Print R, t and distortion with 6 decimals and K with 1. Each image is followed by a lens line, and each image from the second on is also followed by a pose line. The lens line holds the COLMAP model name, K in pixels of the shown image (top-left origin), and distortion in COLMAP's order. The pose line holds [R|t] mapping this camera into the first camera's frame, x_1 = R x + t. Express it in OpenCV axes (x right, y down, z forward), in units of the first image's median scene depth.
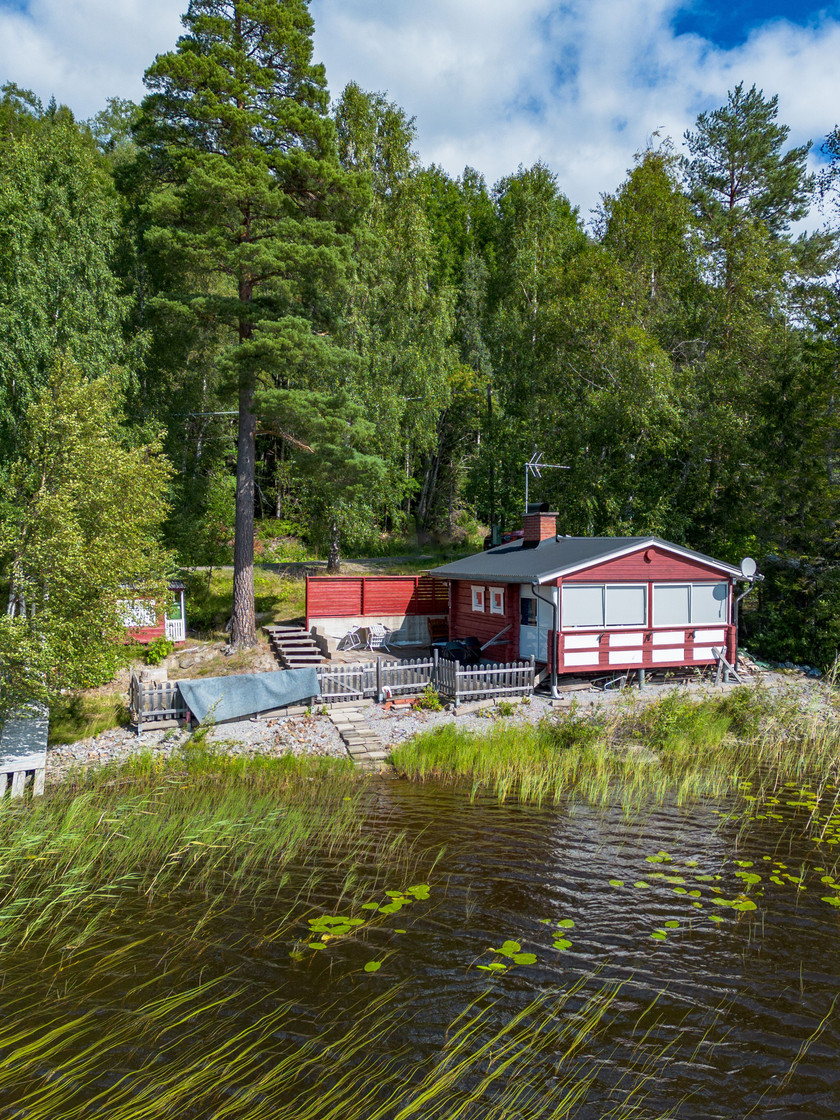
lens RADIAL K [[926.6, 0, 475.2], [0, 926.6, 563.7], [0, 0, 1]] dist [0.098299, -0.107663]
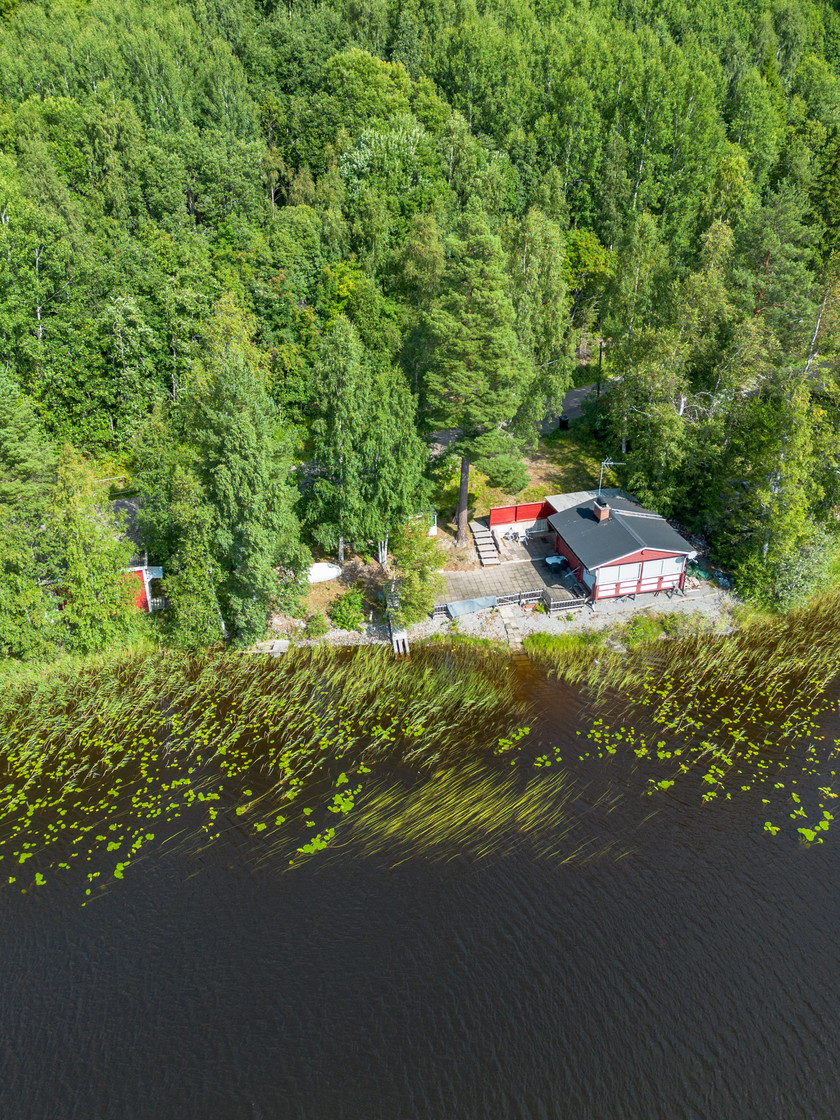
lens RADIAL K [[888.2, 0, 415.2], [0, 888.2, 503.1], [0, 0, 1]] dist [0.072493, -0.102605]
pose [[0.973421, 0.102670, -0.204720, 0.074196], [0.002777, 0.888528, 0.458814, -1.050677], [0.229006, -0.447188, 0.864627, -0.895796]]
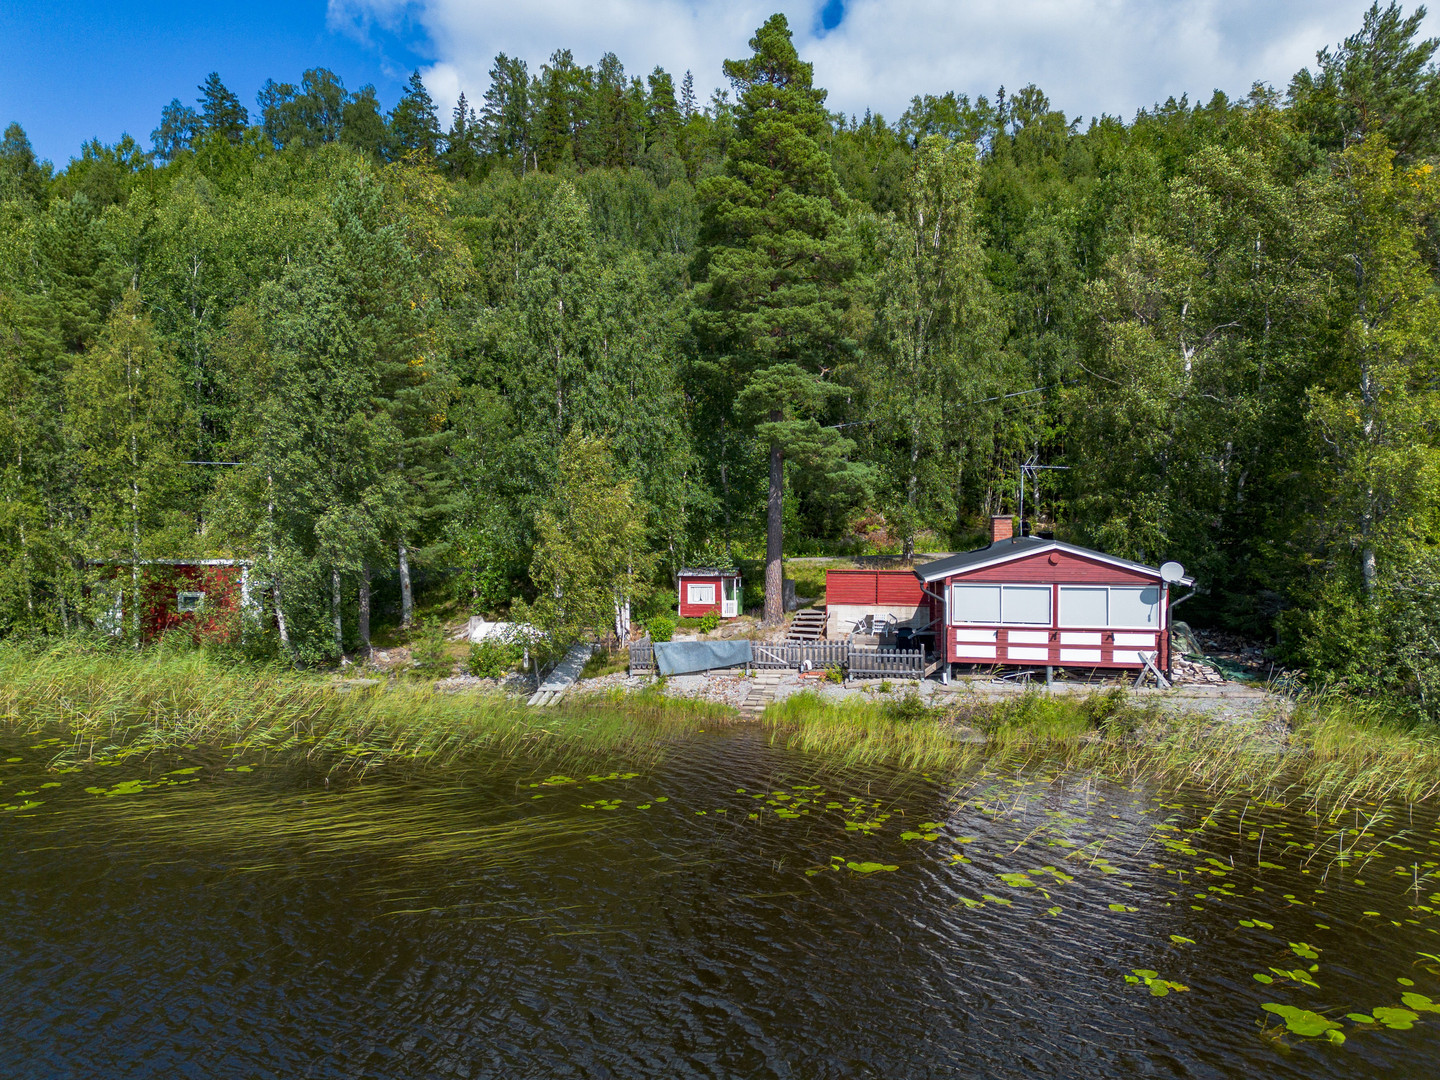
lens RADIAL K [[1011.1, 0, 720.0], [0, 1011.1, 540.0], [0, 0, 1]] dist [0.091388, -0.092599]
pose [[0.807508, 0.006591, -0.589820, 0.534625], [-0.009222, 0.999956, -0.001451, -0.023505], [0.589785, 0.006611, 0.807533, -0.148528]]
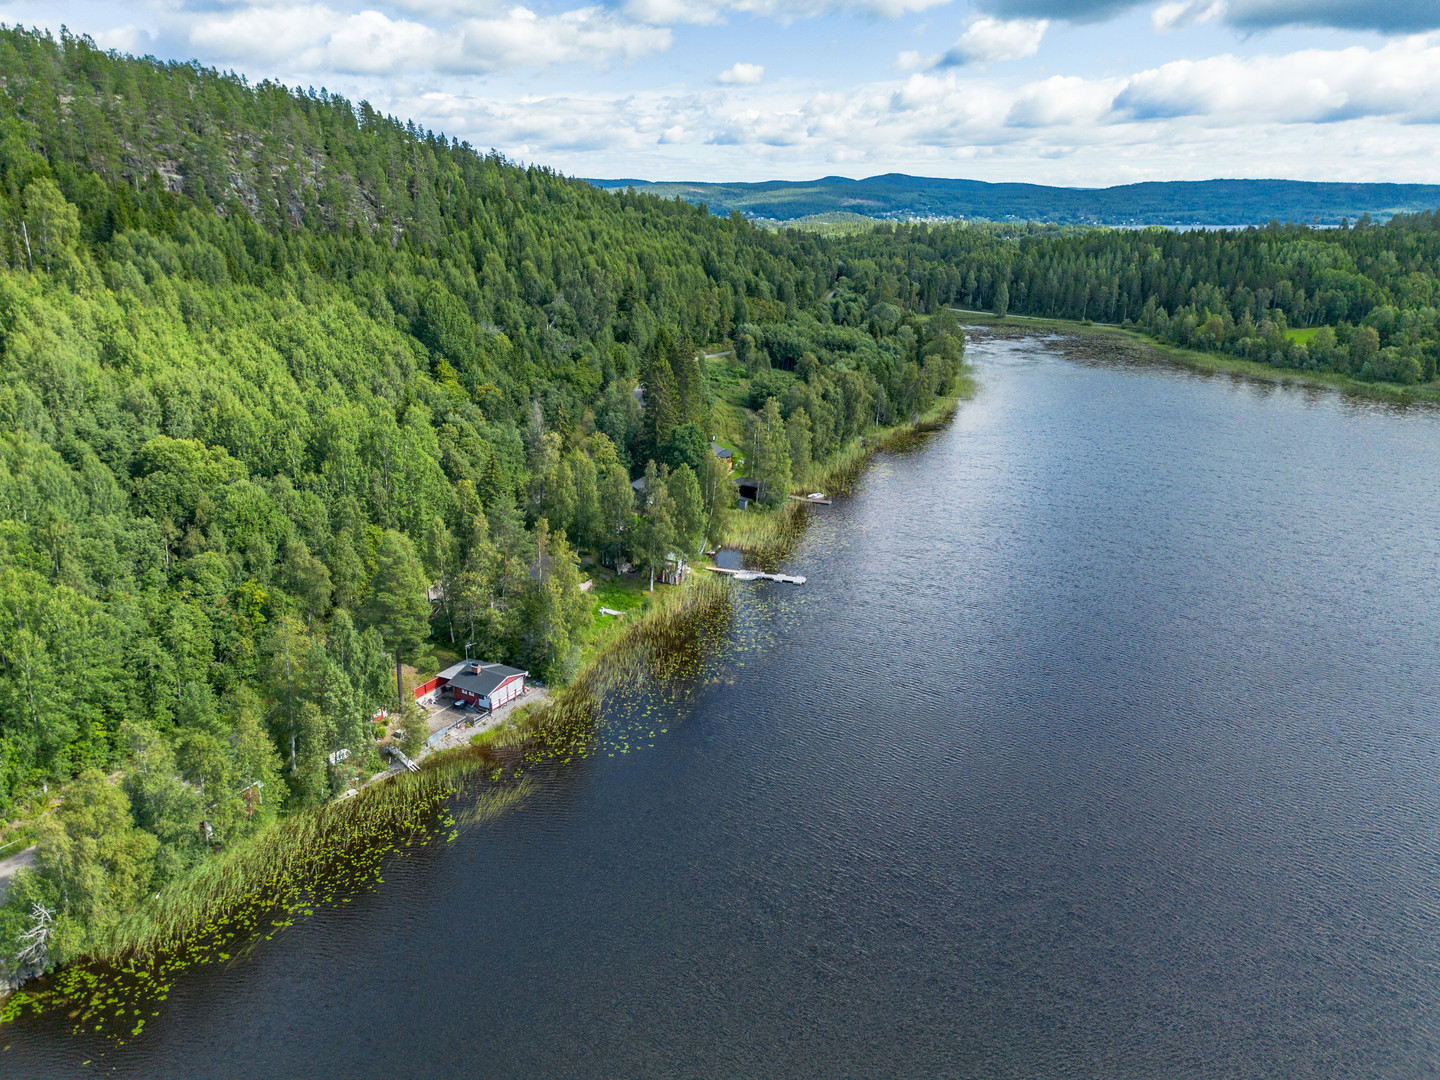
lens RADIAL K [[1011.1, 0, 720.0], [0, 1011.1, 540.0], [0, 0, 1]] dist [0.091388, -0.092599]
pose [[0.848986, -0.167607, 0.501130, -1.248768], [0.009334, 0.952972, 0.302915, -2.062473], [-0.528333, -0.252493, 0.810624, -3.270263]]
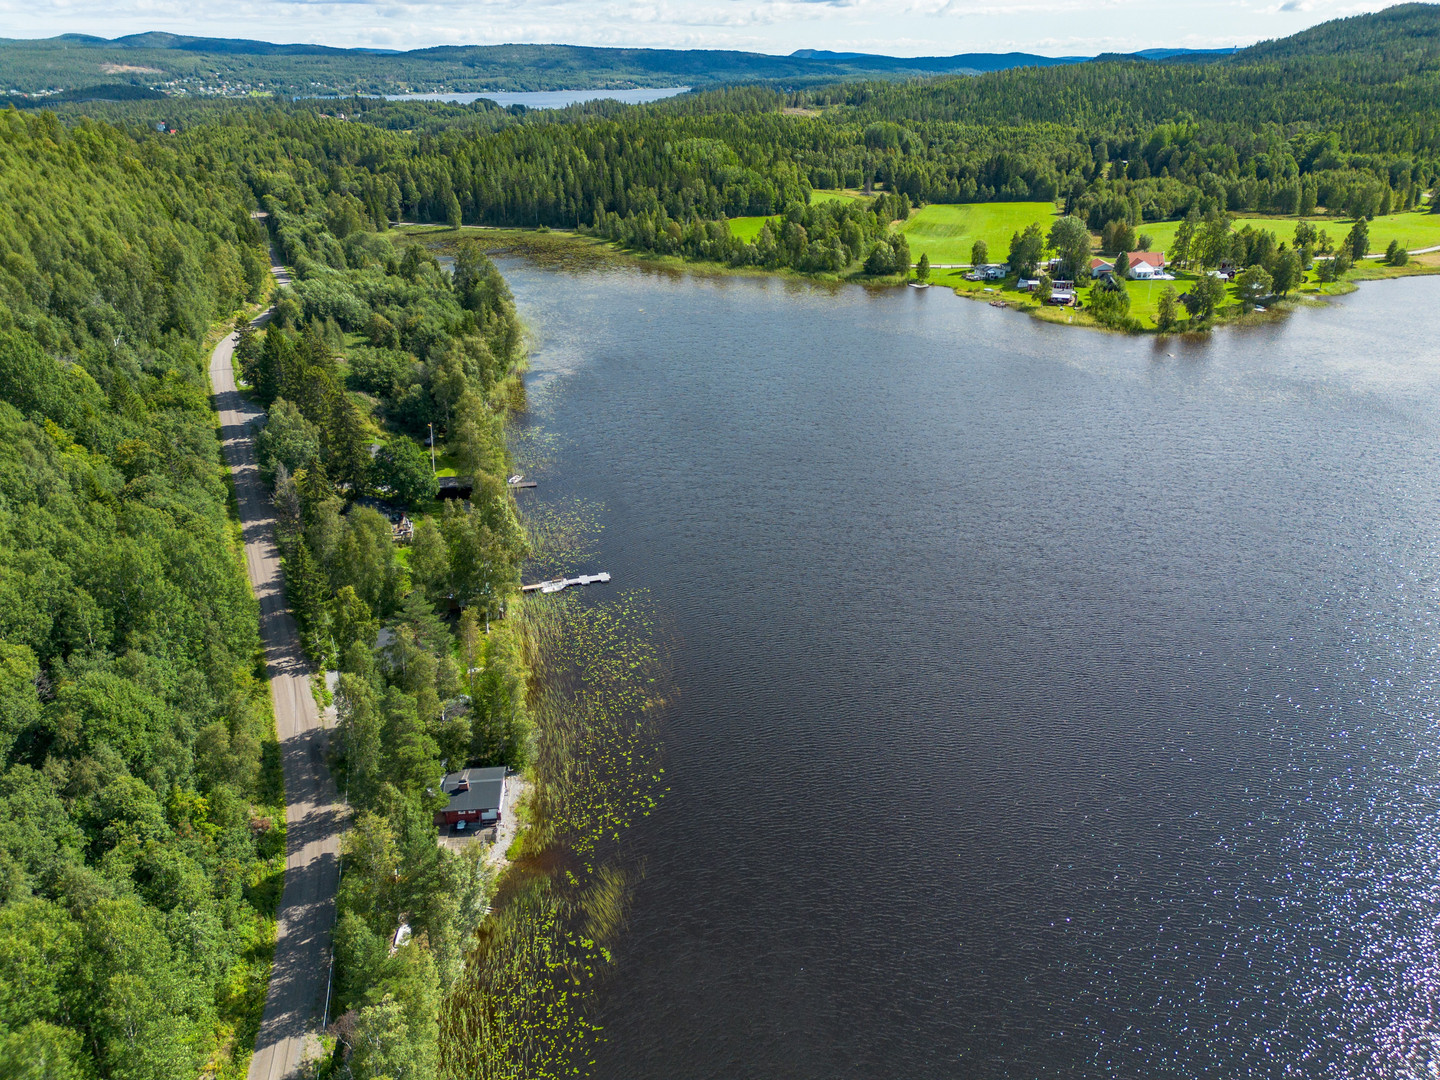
lens RADIAL K [[1011.1, 0, 720.0], [0, 1011.1, 540.0], [0, 0, 1]] dist [0.091388, -0.092599]
pose [[0.383769, -0.398980, 0.832788, -2.791542], [0.028729, 0.906565, 0.421087, -2.865592], [-0.922982, -0.137675, 0.359374, -1.433579]]
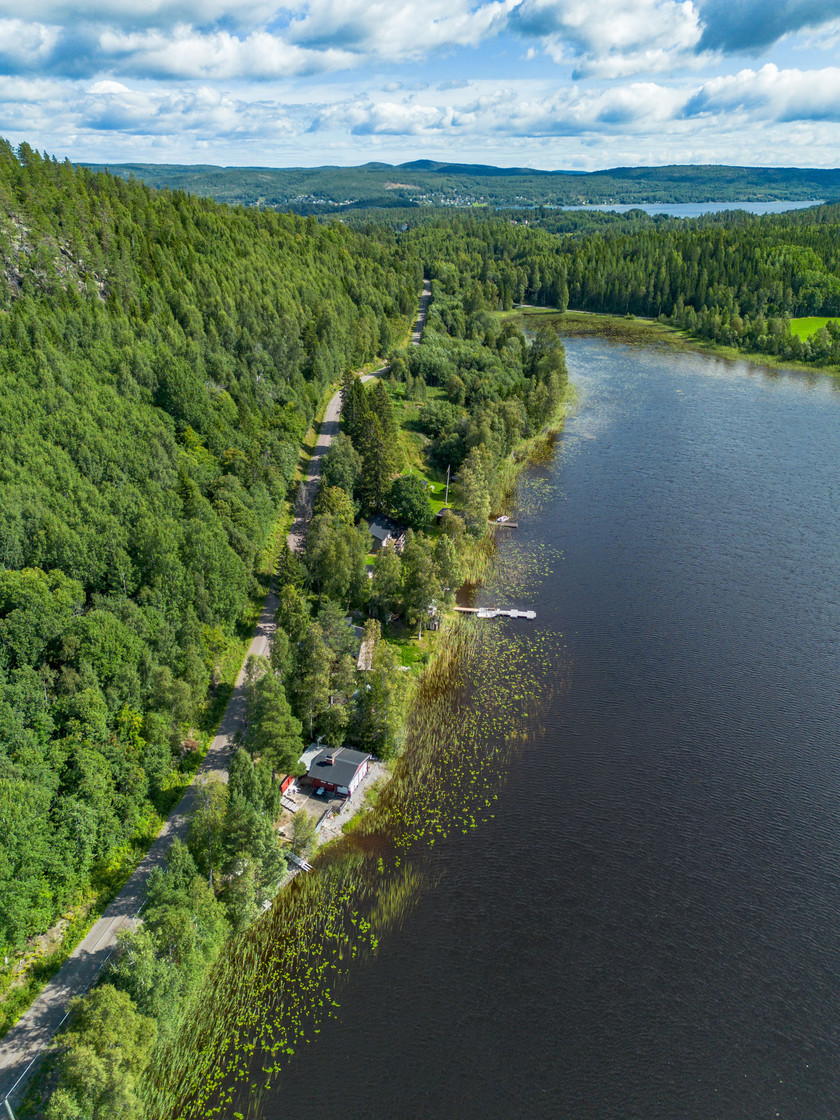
lens RADIAL K [[786.4, 0, 420.0], [0, 786.4, 560.0], [0, 0, 1]] dist [0.091388, -0.092599]
pose [[0.755246, -0.287175, 0.589181, -1.801269], [0.018811, 0.908034, 0.418474, -2.853053], [-0.655172, -0.304968, 0.691191, -1.932607]]
